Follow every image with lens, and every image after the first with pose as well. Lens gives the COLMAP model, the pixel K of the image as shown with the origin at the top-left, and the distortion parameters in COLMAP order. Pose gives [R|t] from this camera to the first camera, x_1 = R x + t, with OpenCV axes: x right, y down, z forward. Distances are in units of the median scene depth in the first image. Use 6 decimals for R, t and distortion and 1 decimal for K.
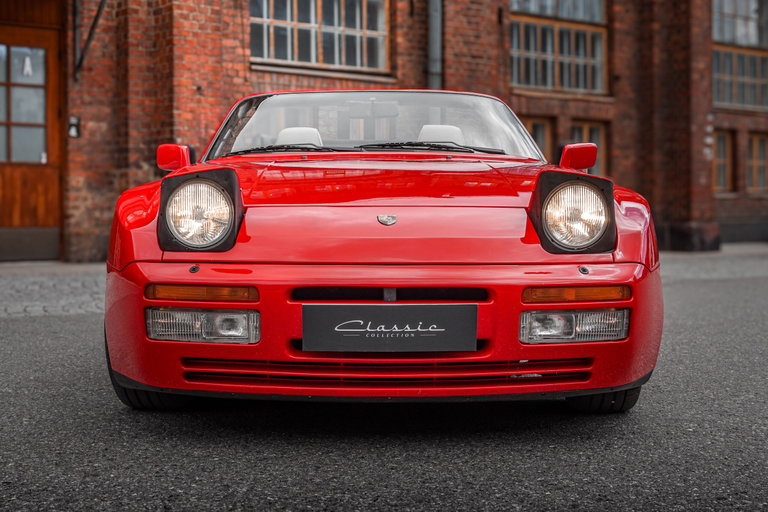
lens RADIAL K [[1024.6, 0, 363.2], [0, 1024.6, 258.8], [0, 0, 1]] dist [-0.017556, 0.007583]
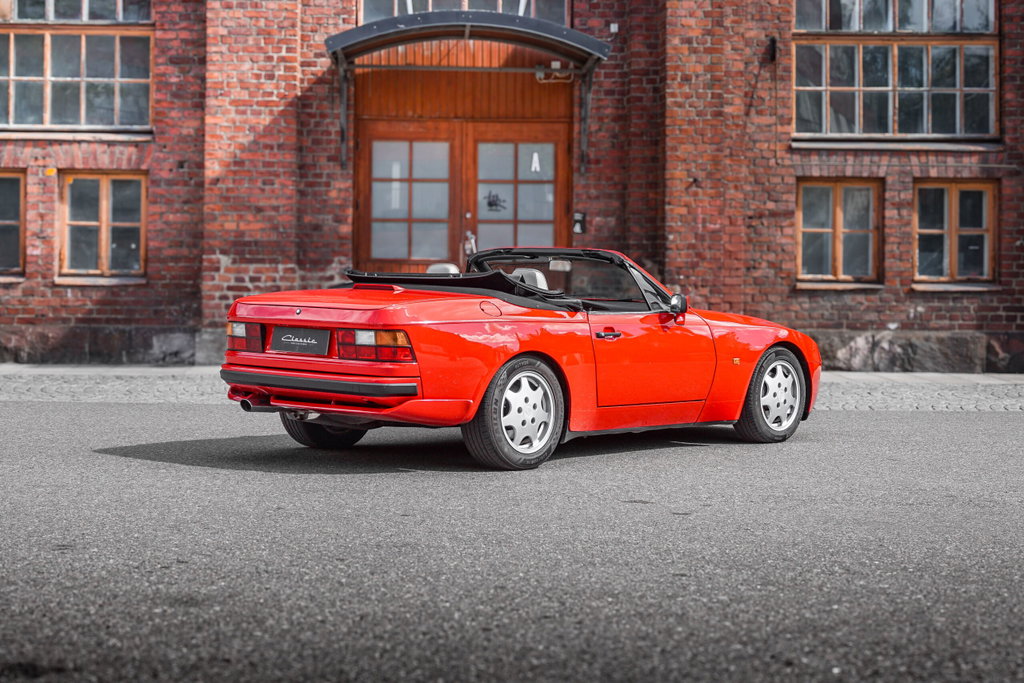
lens RADIAL K [[1614.1, 0, 469.7], [0, 1614.1, 289.3], [0, 0, 1]] dist [-0.011804, -0.101942]
pose [[0.837647, 0.009730, -0.546125, 0.459142], [-0.033430, 0.998880, -0.033480, -0.013258], [0.545188, 0.046301, 0.837034, -0.316662]]
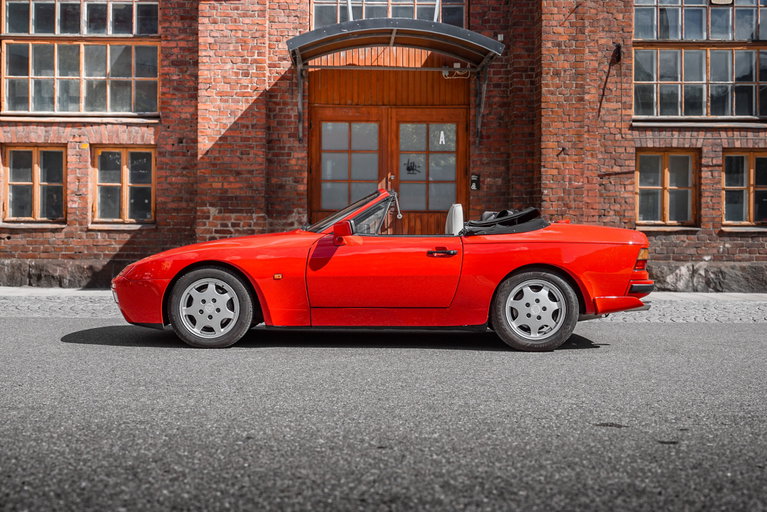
lens RADIAL K [[1023.2, 0, 362.7], [0, 1023.2, 258.8], [0, 0, 1]] dist [-0.017556, 0.007583]
pose [[0.830489, 0.017409, -0.556763, 0.322754], [-0.030574, 0.999429, -0.014355, -0.009898], [0.556196, 0.028944, 0.830547, -0.148923]]
